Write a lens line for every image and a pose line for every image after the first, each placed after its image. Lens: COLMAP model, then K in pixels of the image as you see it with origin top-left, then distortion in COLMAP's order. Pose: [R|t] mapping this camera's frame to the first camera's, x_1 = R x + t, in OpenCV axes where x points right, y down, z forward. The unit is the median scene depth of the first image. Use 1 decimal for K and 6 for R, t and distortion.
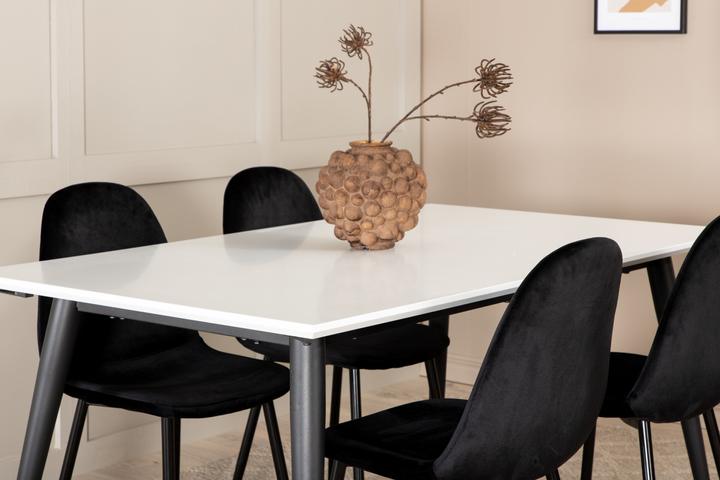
lens RADIAL K [[1499.4, 0, 360.0], [0, 1499.4, 240.0], [0, 0, 1]] dist [0.039675, 0.141688]
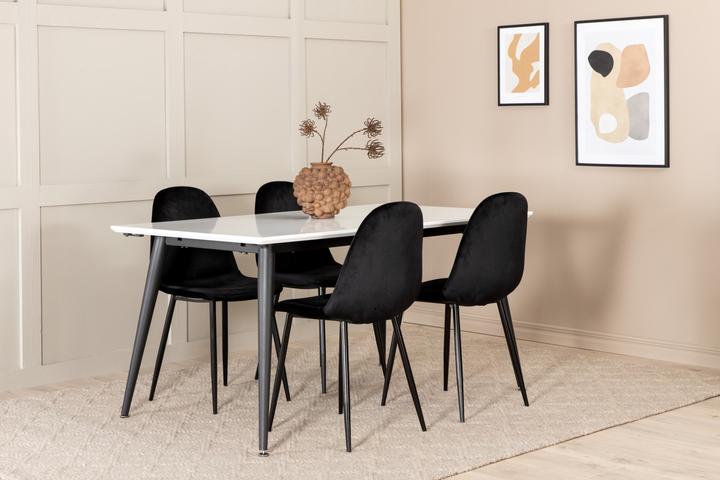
lens RADIAL K [[1345.8, 0, 360.0], [0, 1345.8, 240.0], [0, 0, 1]] dist [-0.000140, 0.121058]
pose [[0.994982, -0.001004, -0.100047, 0.231988], [-0.003056, 0.999178, -0.040417, 0.104338], [0.100006, 0.040520, 0.994161, -0.710468]]
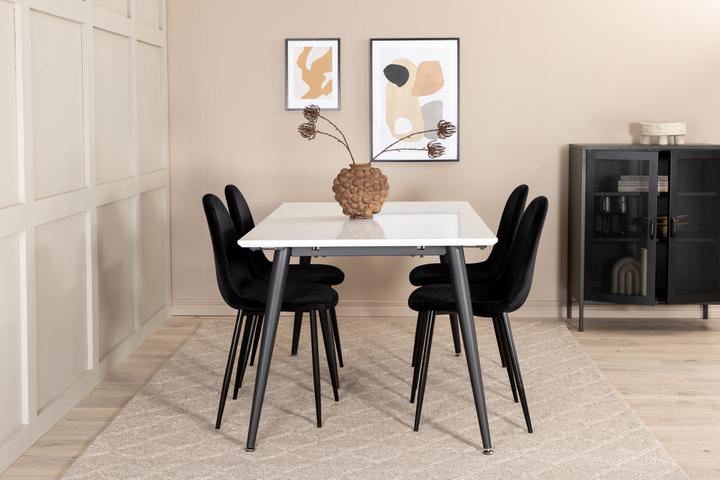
lens RADIAL K [[1028.4, 0, 360.0], [0, 1028.4, 240.0], [0, 0, 1]] dist [0.043243, 0.145415]
pose [[0.787543, -0.077524, 0.611364, -0.838827], [0.087390, 0.996079, 0.013734, 0.015698], [-0.610032, 0.042611, 0.791230, -0.059539]]
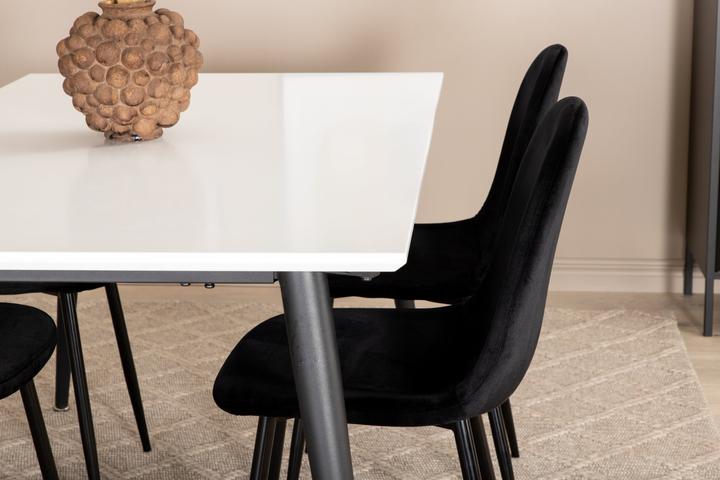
lens RADIAL K [[1462.8, 0, 360.0], [0, 1462.8, 240.0], [0, 0, 1]] dist [0.040166, 0.009331]
pose [[0.818955, -0.154719, 0.552608, -0.334544], [0.091288, 0.985831, 0.140726, -0.040111], [-0.566551, -0.064801, 0.821475, 0.312722]]
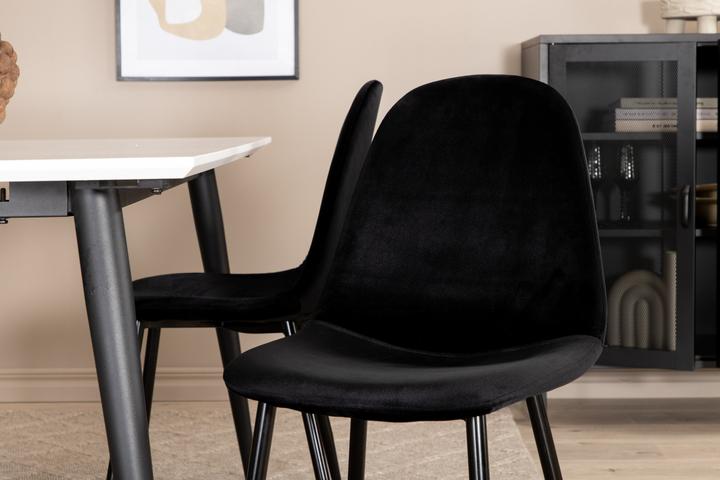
lens RADIAL K [[1462.8, 0, 360.0], [0, 1462.8, 240.0], [0, 0, 1]] dist [0.040166, 0.009331]
pose [[0.768065, -0.057684, 0.637768, -0.326037], [0.091458, 0.995606, -0.020094, 0.089633], [-0.633807, 0.073763, 0.769966, 0.287738]]
